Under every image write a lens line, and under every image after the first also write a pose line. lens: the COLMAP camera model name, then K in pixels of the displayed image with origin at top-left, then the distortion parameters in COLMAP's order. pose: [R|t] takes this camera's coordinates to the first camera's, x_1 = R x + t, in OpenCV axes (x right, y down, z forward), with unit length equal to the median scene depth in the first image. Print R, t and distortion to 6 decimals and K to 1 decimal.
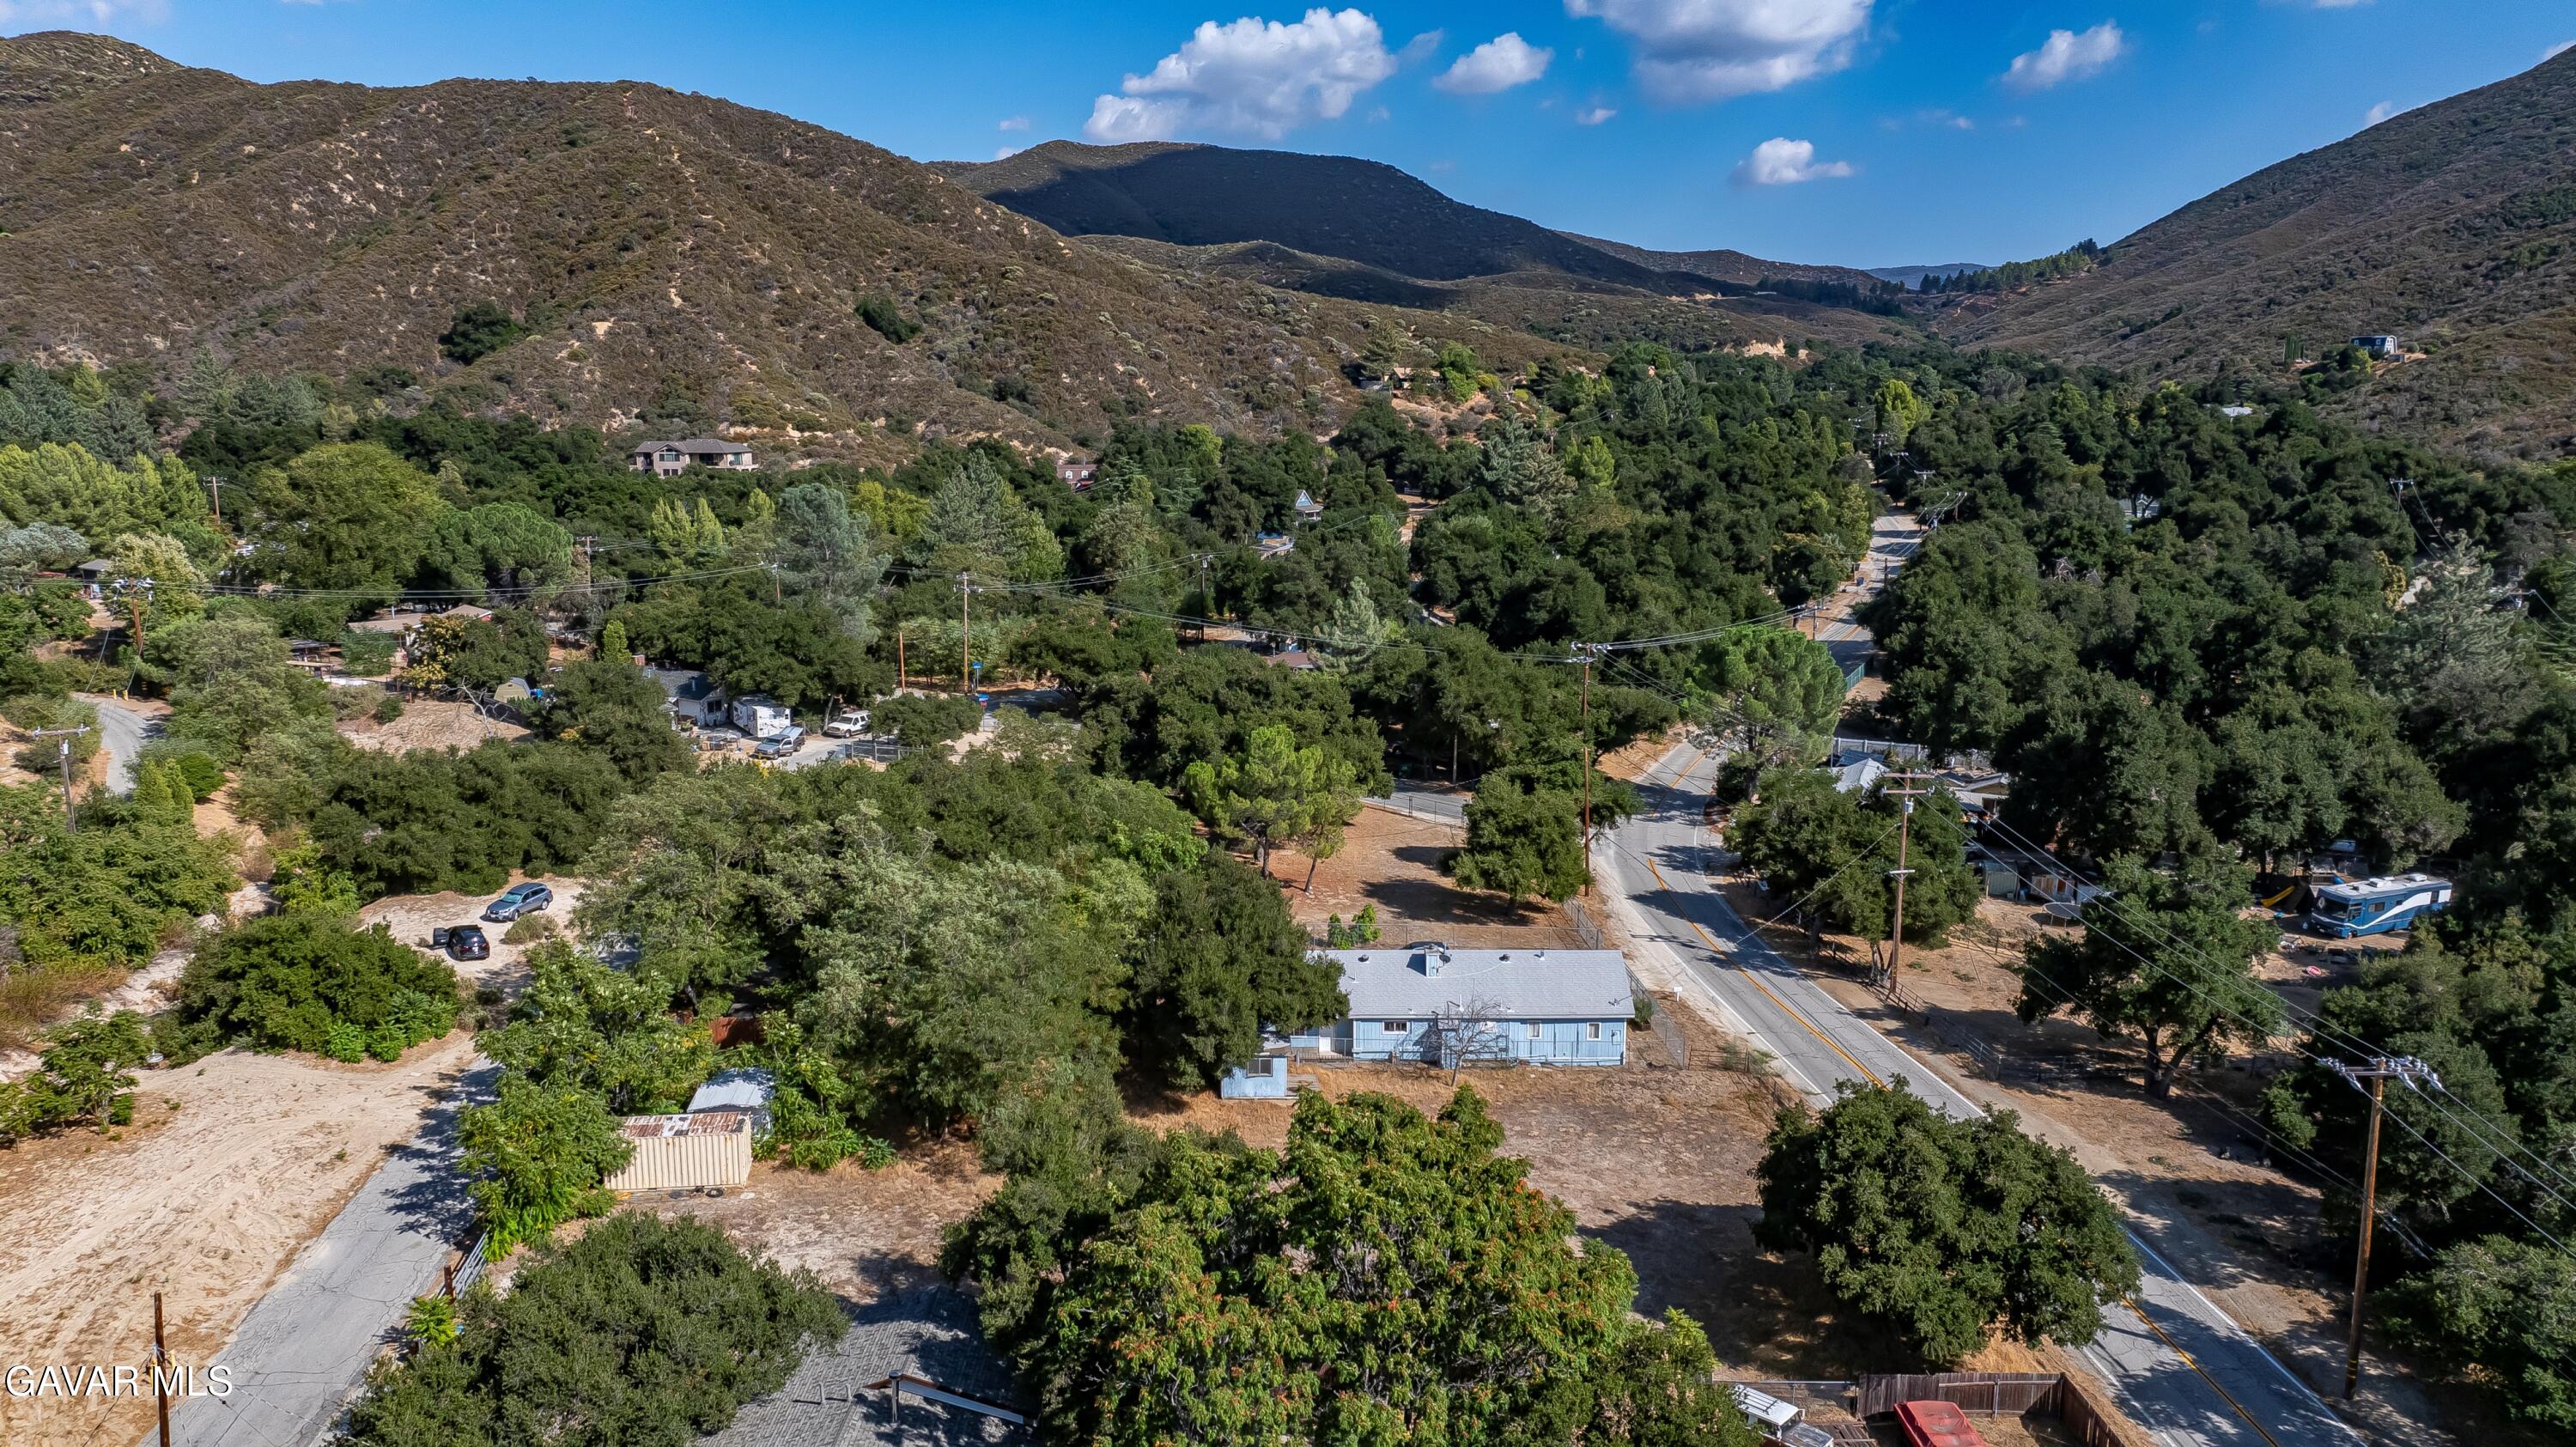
lens RADIAL K [[1761.1, 0, 1296.5], [0, 1761.1, 725.7], [0, 0, 1]] dist [-0.013068, 0.010549]
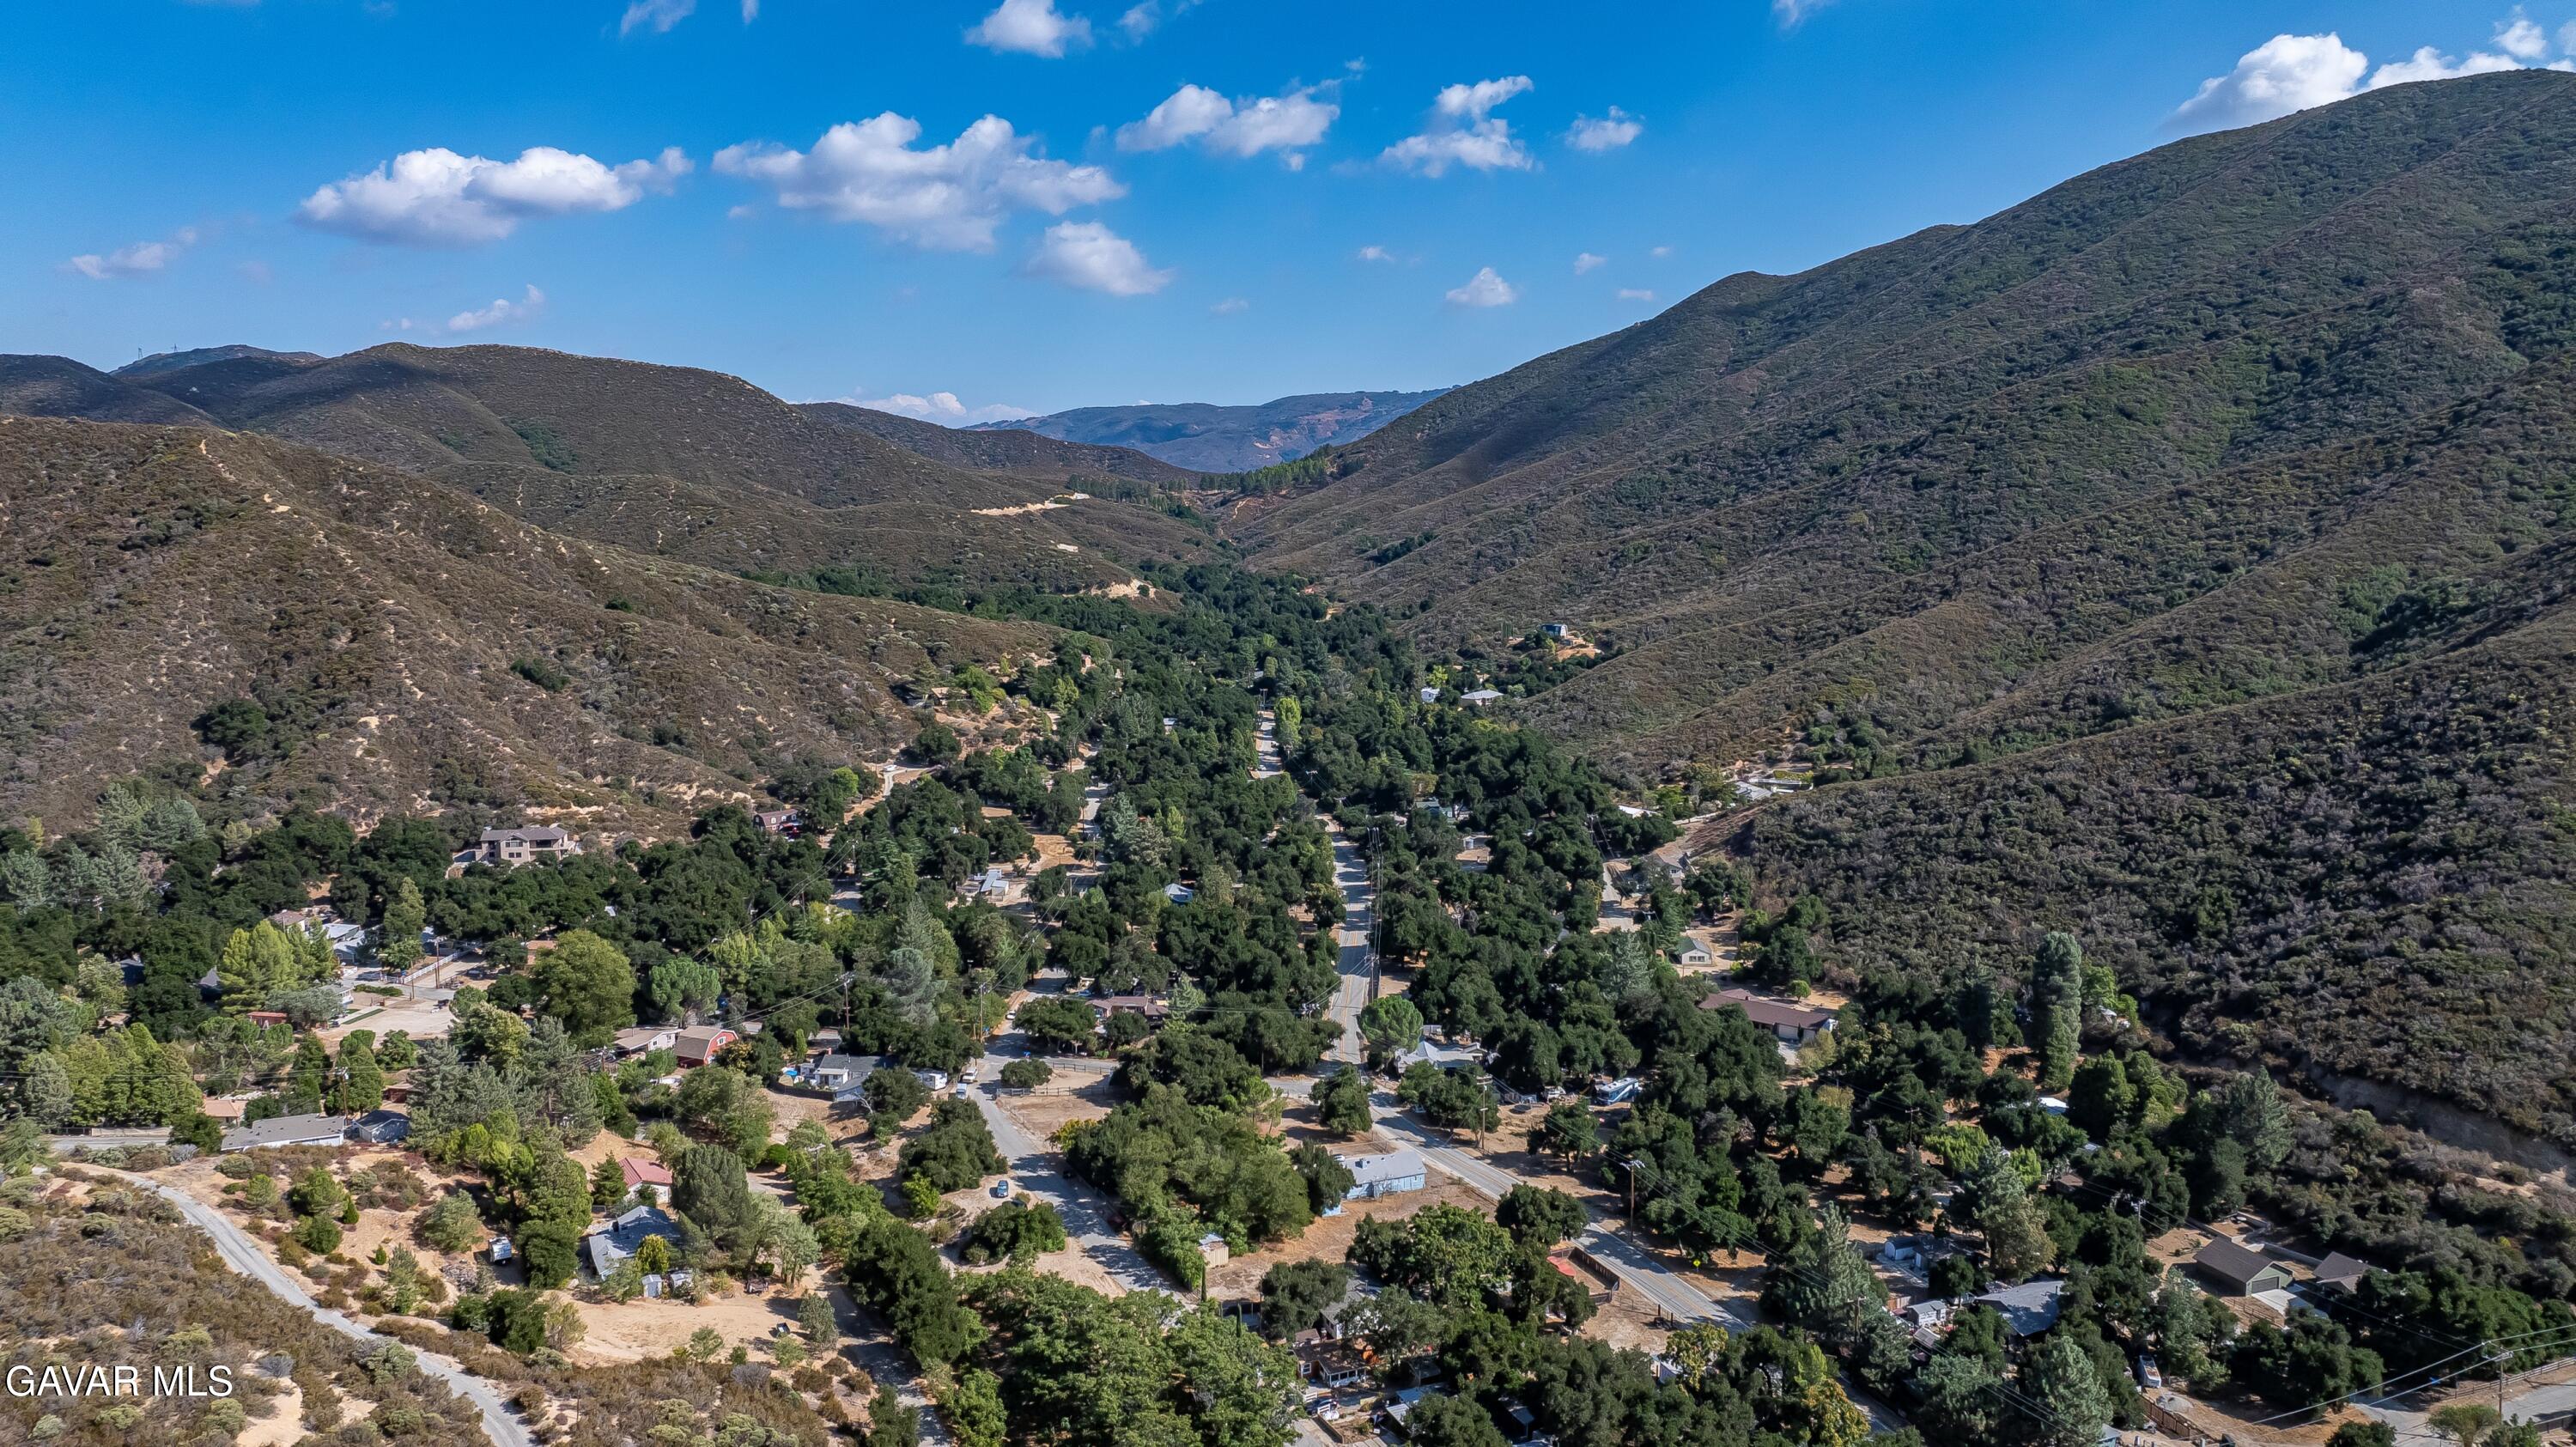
lens RADIAL K [[1761.1, 0, 1280.9], [0, 1761.1, 728.6], [0, 0, 1]] dist [-0.013068, 0.010549]
pose [[0.919451, -0.047850, 0.390283, -0.903936], [0.071701, 0.996329, -0.046766, -0.362786], [-0.386613, 0.070982, 0.919506, -1.355358]]
